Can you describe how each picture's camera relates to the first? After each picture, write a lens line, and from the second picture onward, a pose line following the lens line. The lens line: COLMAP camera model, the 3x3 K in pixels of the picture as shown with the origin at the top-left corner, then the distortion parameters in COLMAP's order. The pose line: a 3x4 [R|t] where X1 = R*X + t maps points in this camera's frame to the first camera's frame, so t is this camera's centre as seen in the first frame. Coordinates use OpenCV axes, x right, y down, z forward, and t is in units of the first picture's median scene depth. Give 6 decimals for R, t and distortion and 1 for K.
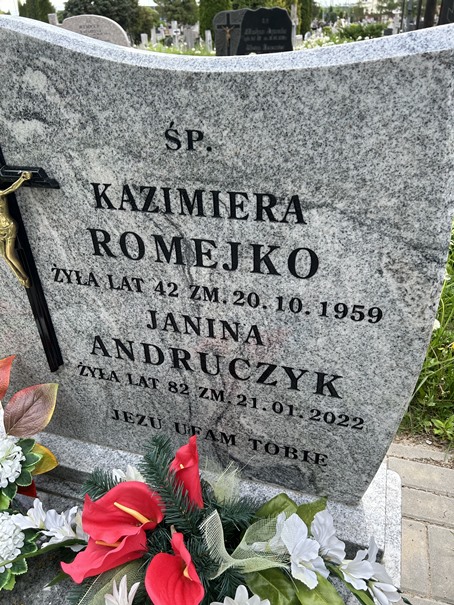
lens RADIAL K [[451.5, 0, 225.2], [0, 451.5, 300.9], [0, 0, 1]] dist [0.031476, -0.025856]
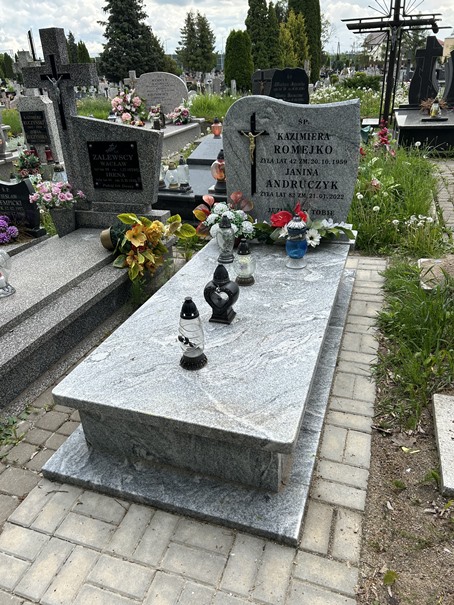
lens RADIAL K [[451.5, 0, 224.7], [0, 451.5, 304.8], [0, 0, 1]] dist [0.031476, -0.025856]
pose [[0.999754, 0.010094, -0.019761, -0.600221], [-0.011446, 0.997512, -0.069560, 1.417225], [0.019009, 0.069769, 0.997382, -2.700754]]
